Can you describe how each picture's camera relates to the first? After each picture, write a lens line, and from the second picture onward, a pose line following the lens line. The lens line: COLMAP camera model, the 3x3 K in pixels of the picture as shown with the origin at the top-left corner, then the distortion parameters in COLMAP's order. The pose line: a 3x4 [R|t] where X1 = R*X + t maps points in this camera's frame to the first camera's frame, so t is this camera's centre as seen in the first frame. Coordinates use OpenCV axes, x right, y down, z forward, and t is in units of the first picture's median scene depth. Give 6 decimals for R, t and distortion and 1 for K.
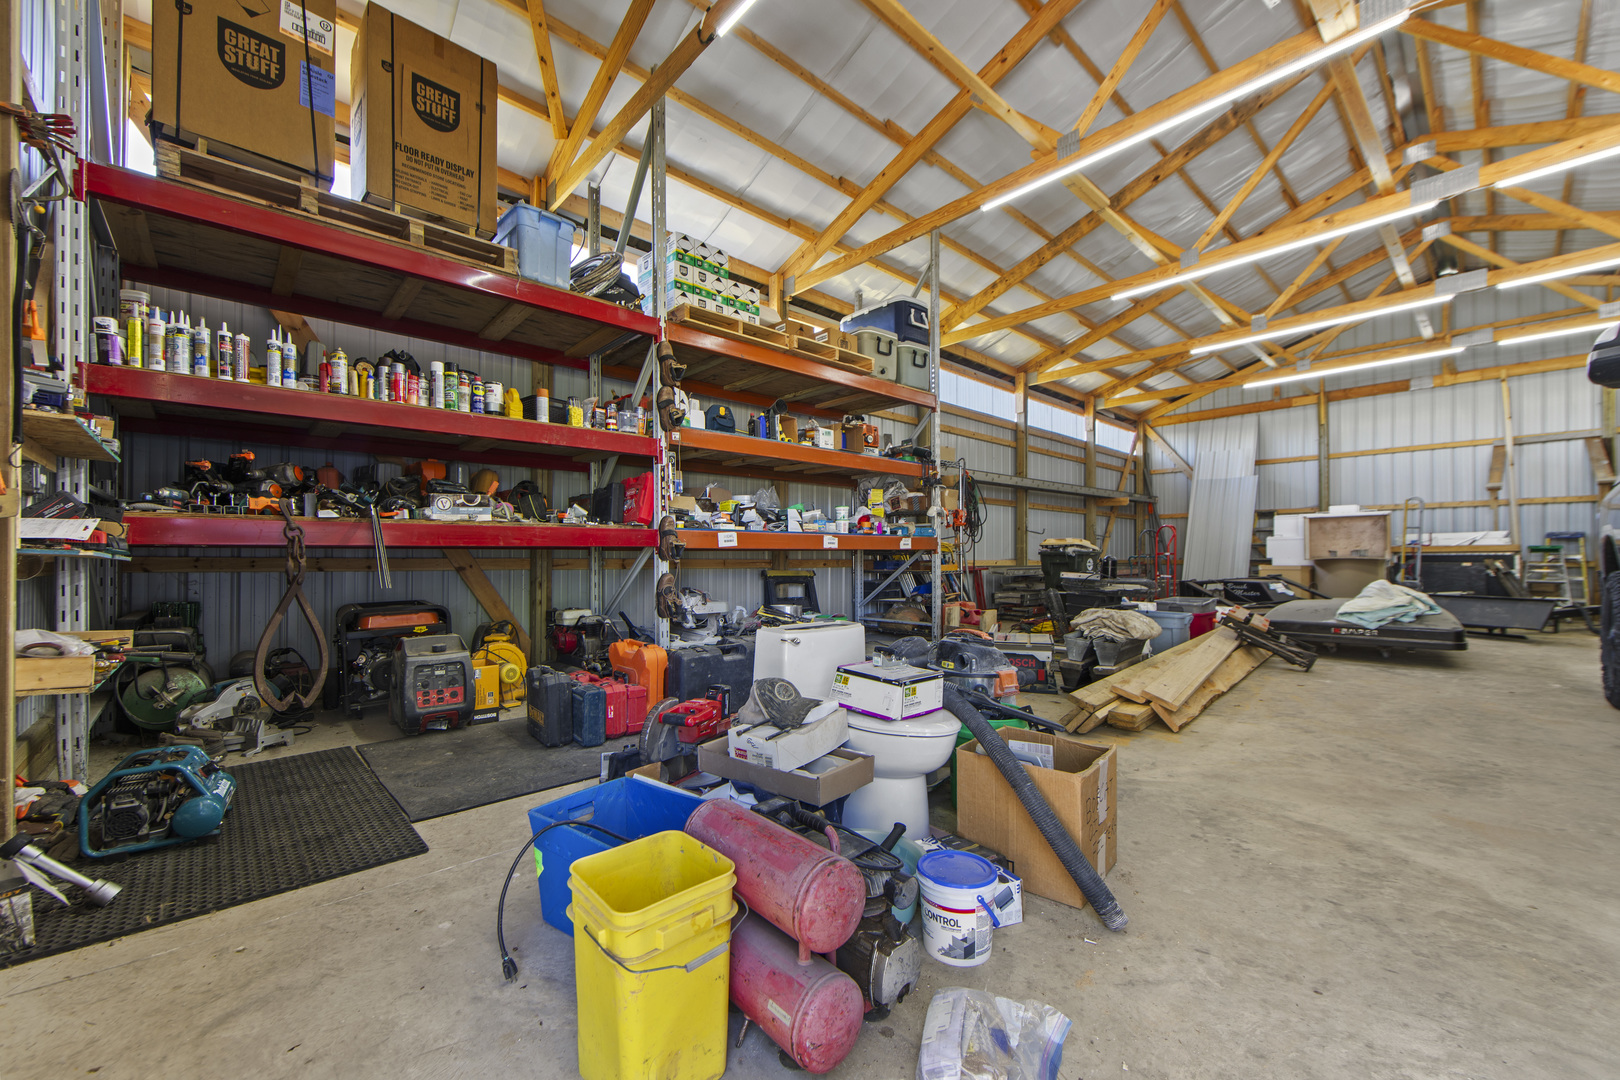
lens RADIAL K [[642.8, 0, 803.8], [0, 642.8, 549.6], [0, 0, 1]] dist [0.000459, 0.000002]
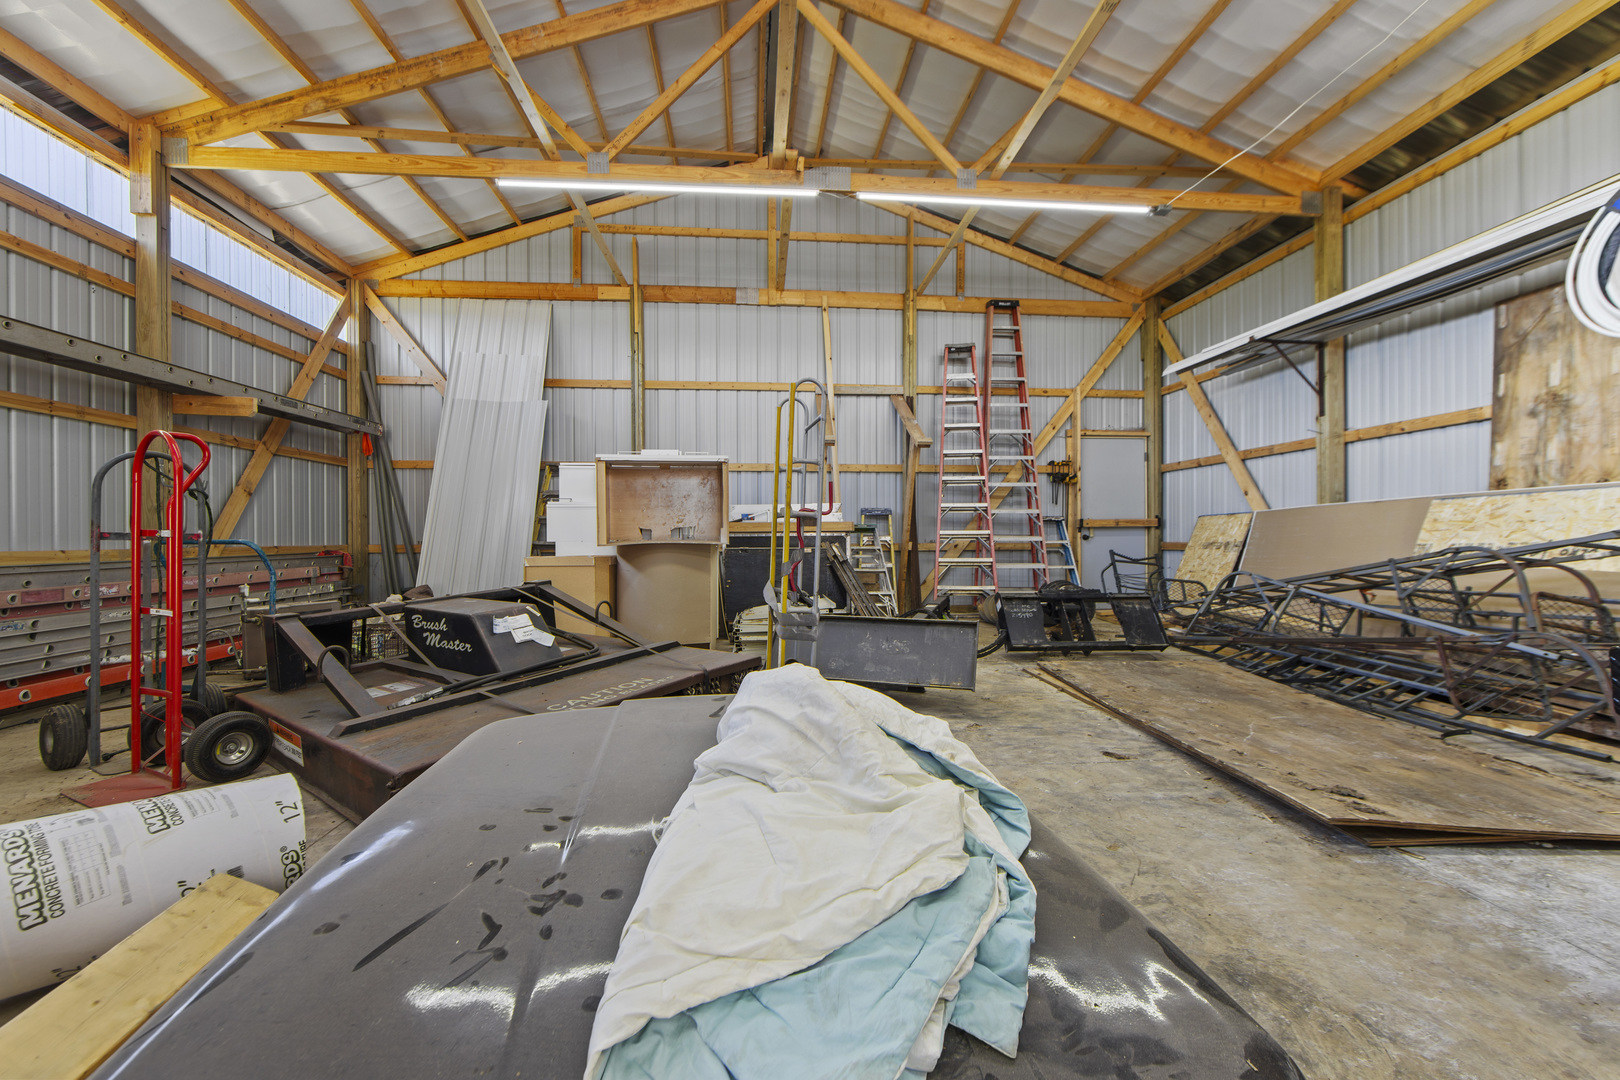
lens RADIAL K [[642.8, 0, 803.8], [0, 642.8, 549.6], [0, 0, 1]] dist [0.000459, 0.000002]
pose [[0.612945, -0.016923, 0.789944, 0.399390], [-0.007219, 0.999609, 0.027017, 0.002925], [-0.790093, -0.022263, 0.612583, 0.471092]]
